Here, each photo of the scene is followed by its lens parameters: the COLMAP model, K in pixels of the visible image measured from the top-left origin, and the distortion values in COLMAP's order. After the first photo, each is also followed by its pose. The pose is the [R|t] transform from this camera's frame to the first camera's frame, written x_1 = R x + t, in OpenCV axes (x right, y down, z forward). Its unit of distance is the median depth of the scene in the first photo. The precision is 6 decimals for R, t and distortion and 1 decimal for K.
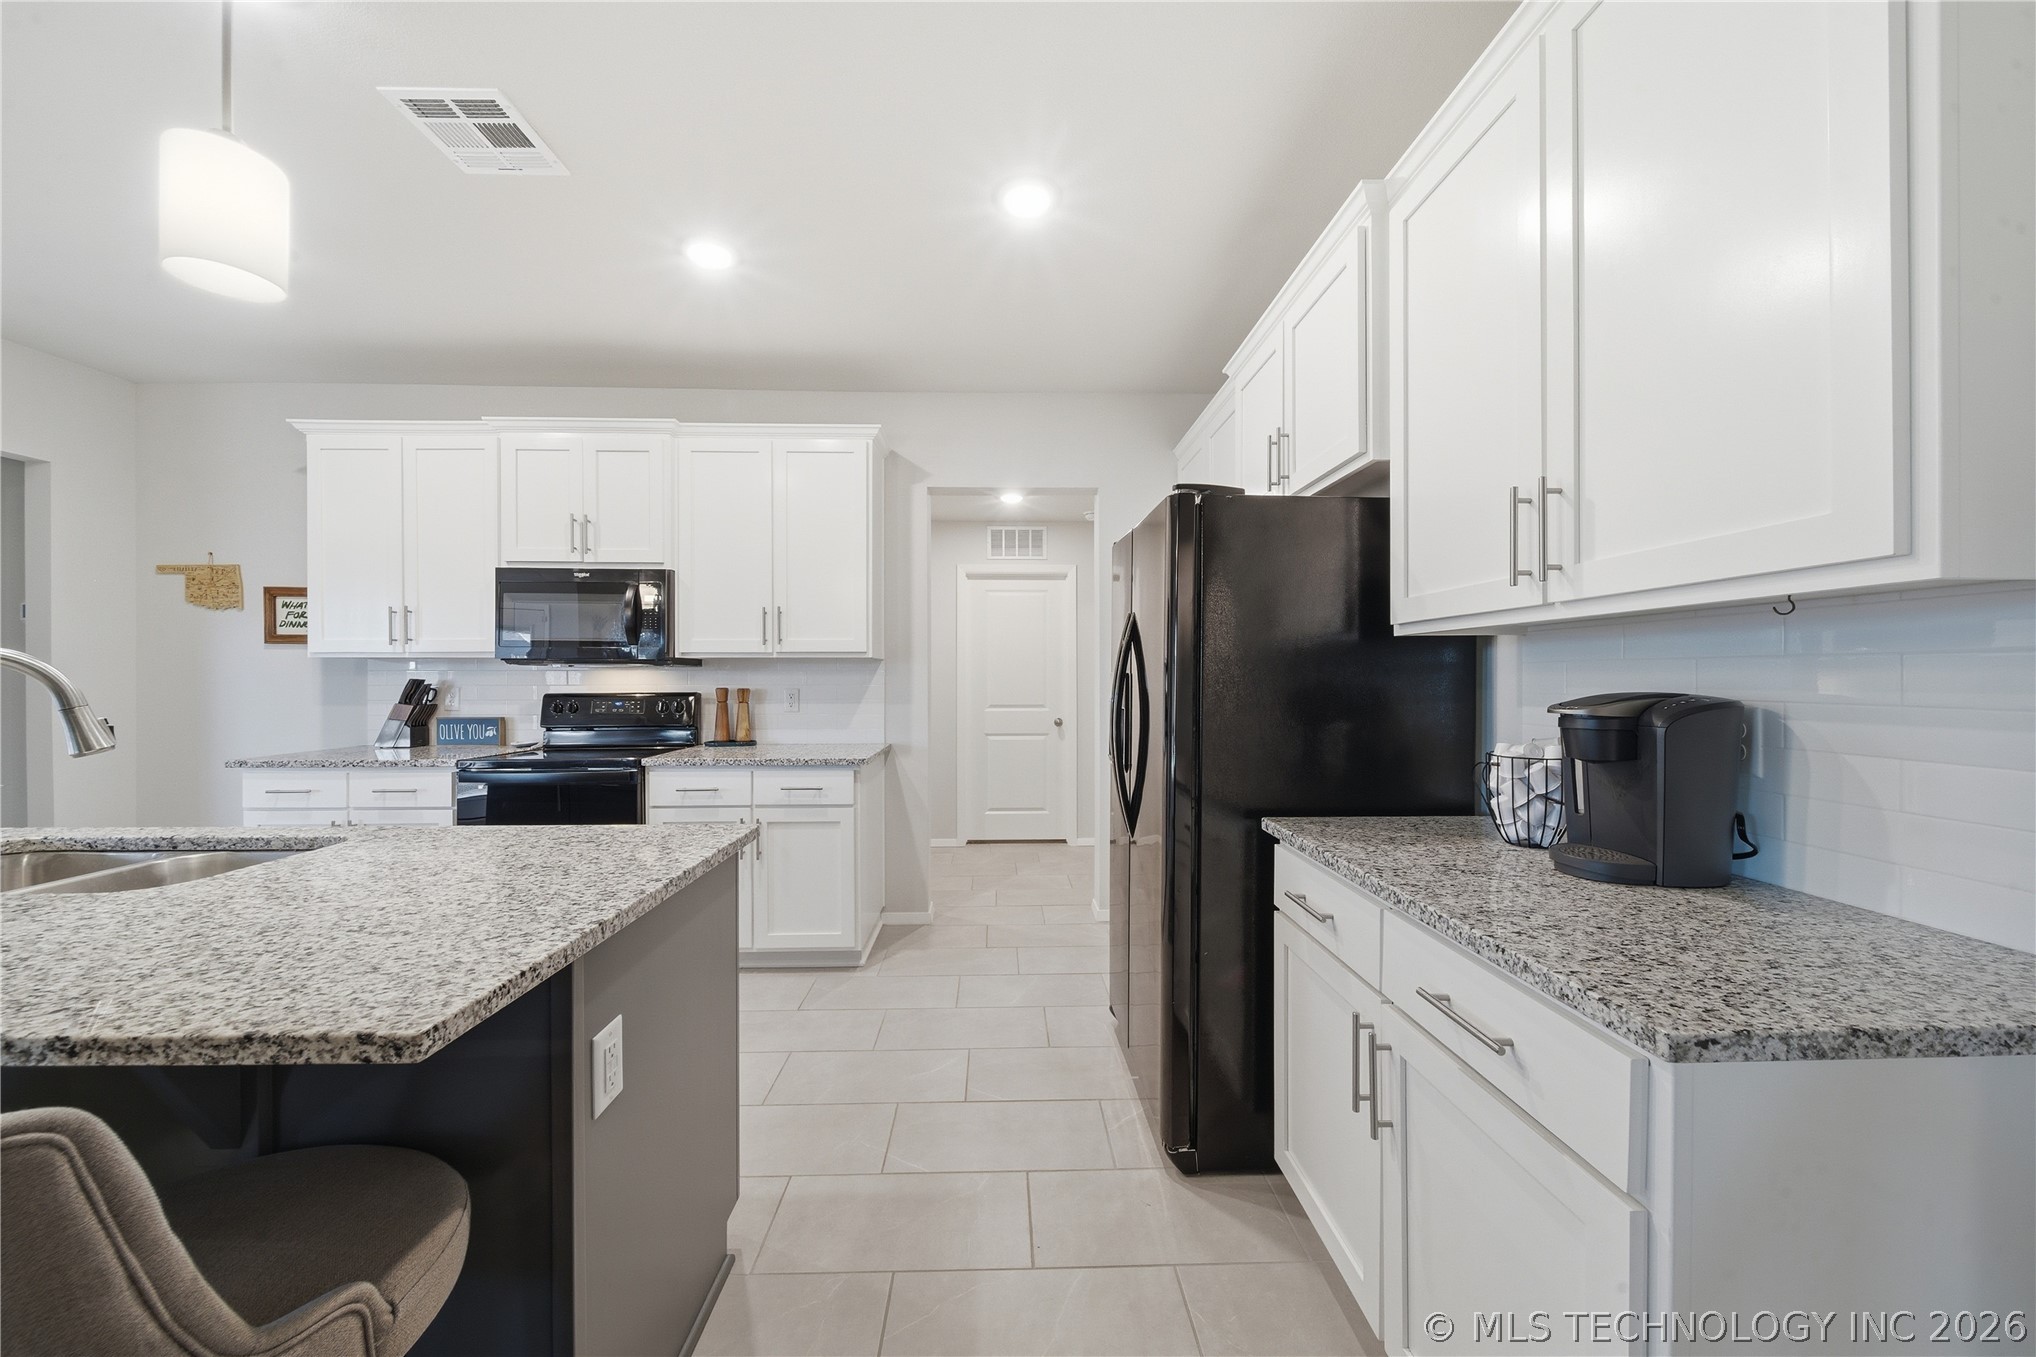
lens RADIAL K [[713.0, 0, 1020.2], [0, 713.0, 679.5], [0, 0, 1]] dist [-0.000960, -0.002329]
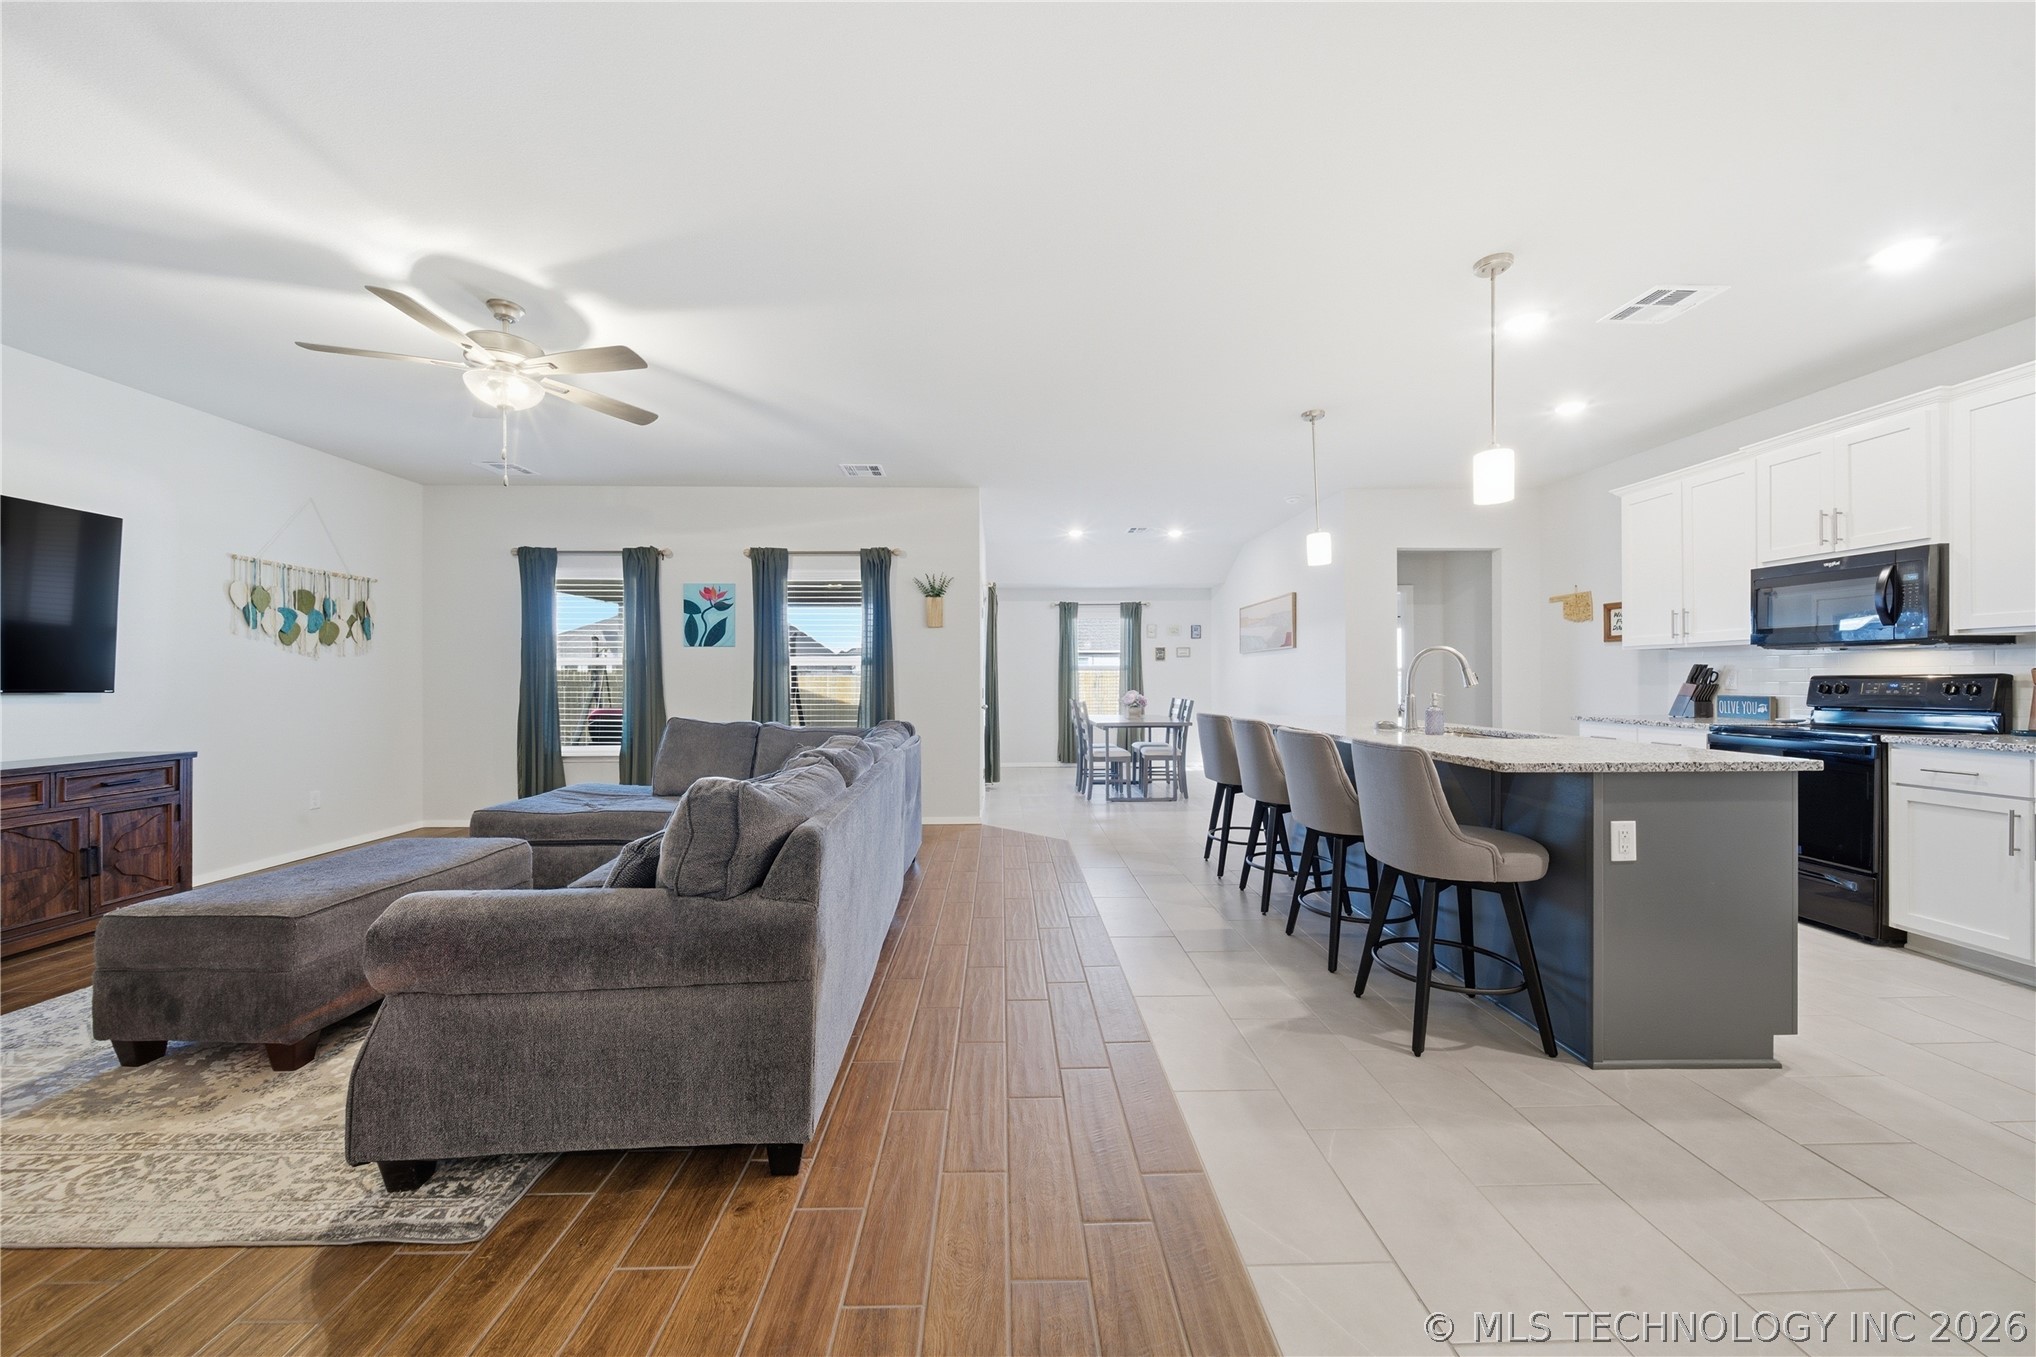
lens RADIAL K [[717.3, 0, 1017.4], [0, 717.3, 677.1], [0, 0, 1]] dist [0.000233, -0.001672]
pose [[-0.009015, -0.000542, -0.999959, 0.479345], [-0.001710, 0.999998, -0.000526, 0.027144], [0.999958, 0.001705, -0.009015, -0.227449]]
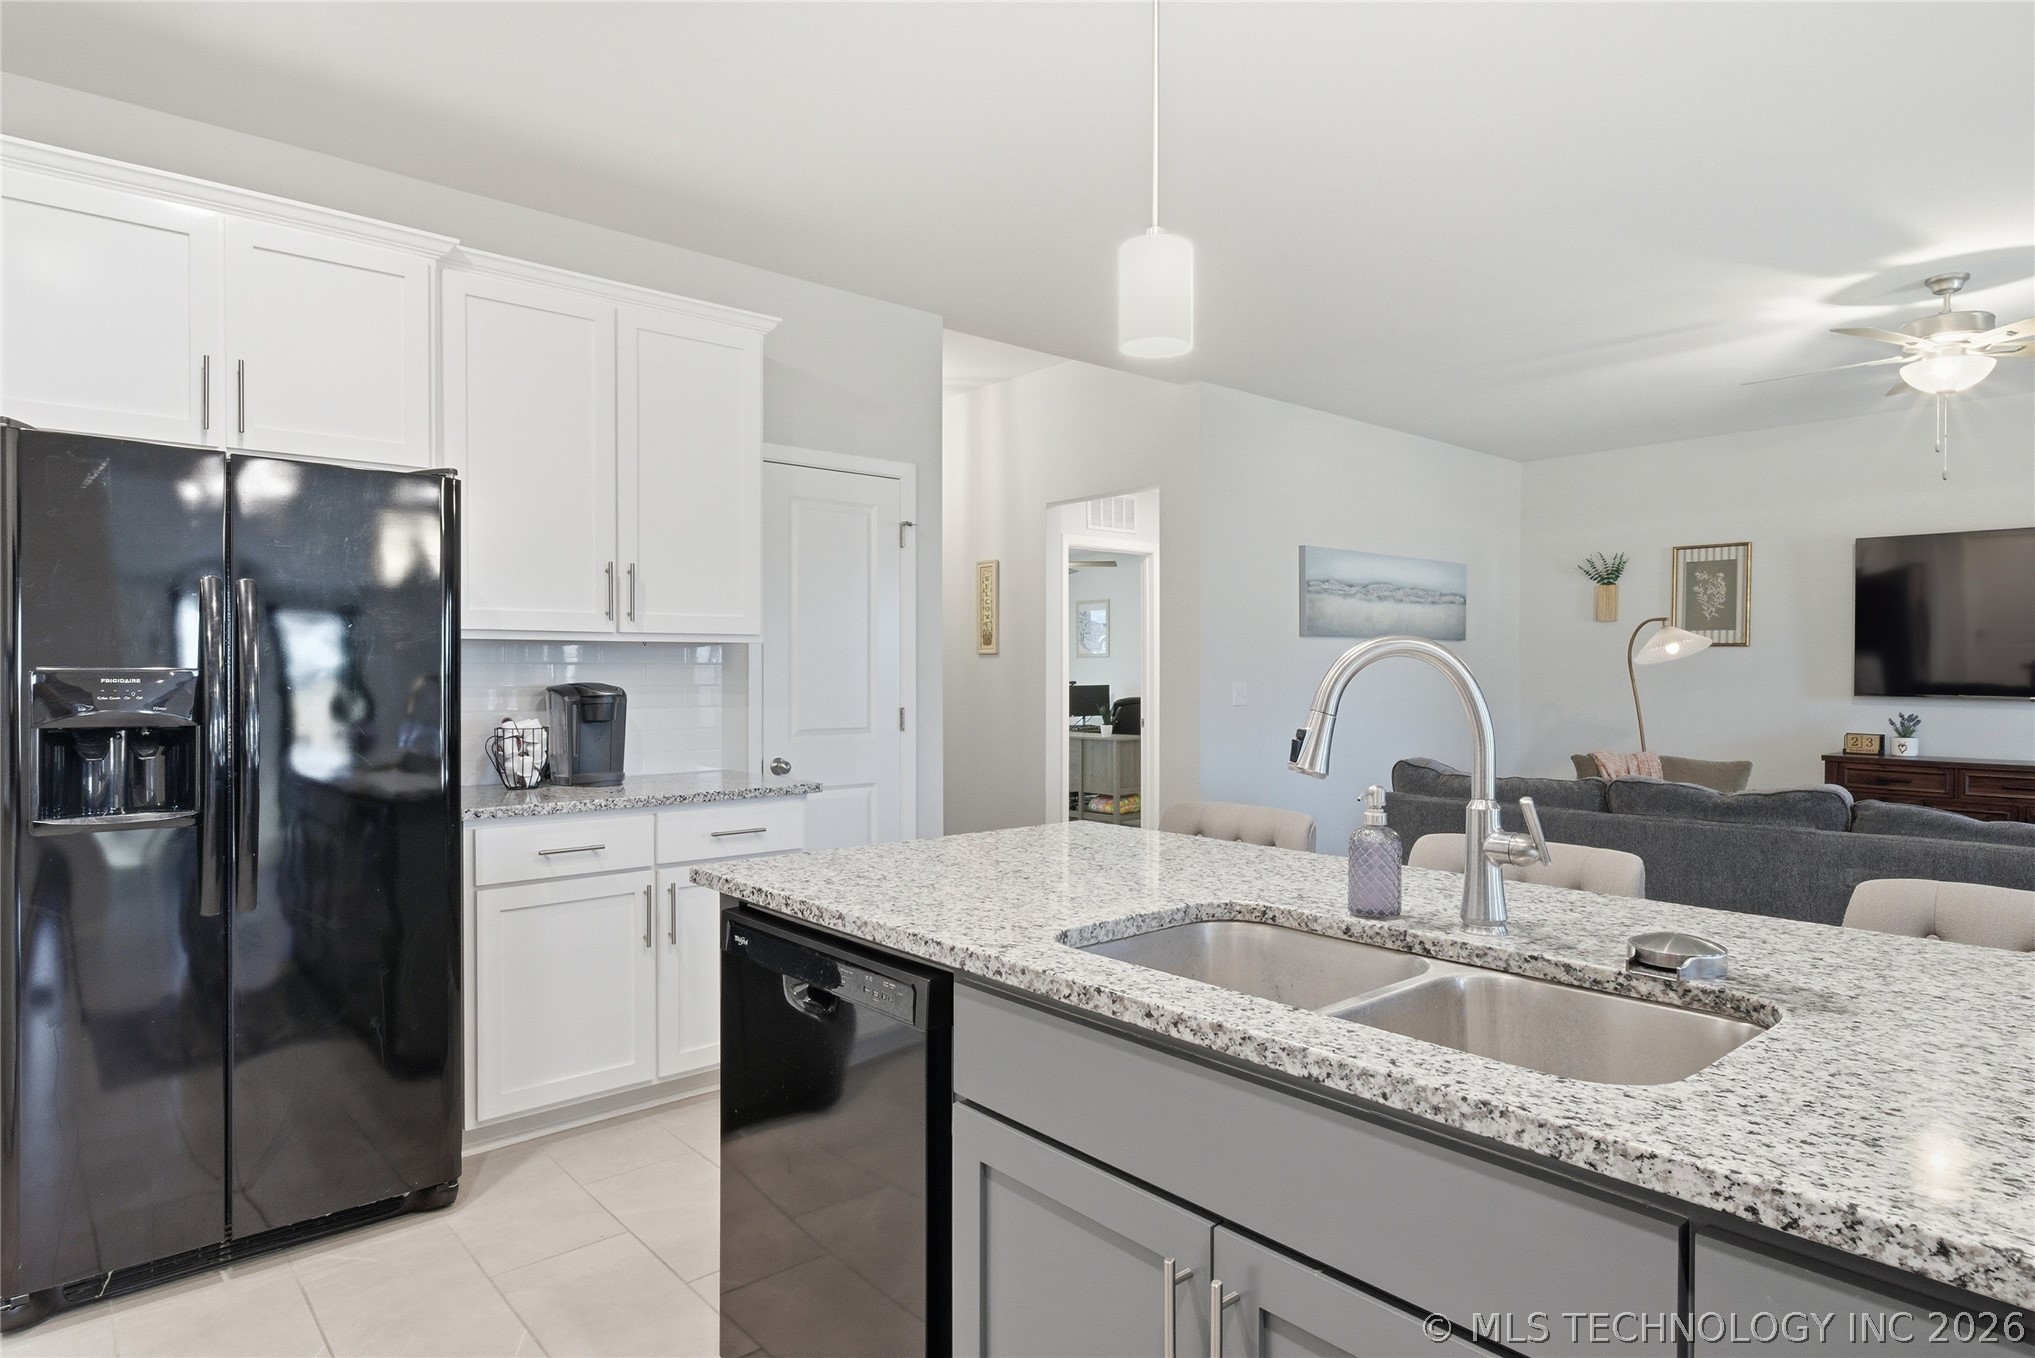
lens RADIAL K [[1140.4, 0, 1017.5], [0, 1140.4, 679.0], [0, 0, 1]] dist [-0.001895, 0.000303]
pose [[-0.633475, -0.003066, 0.773757, -0.782157], [0.004096, 0.999965, 0.007316, -0.002688], [-0.773752, 0.007804, -0.633440, 0.765574]]
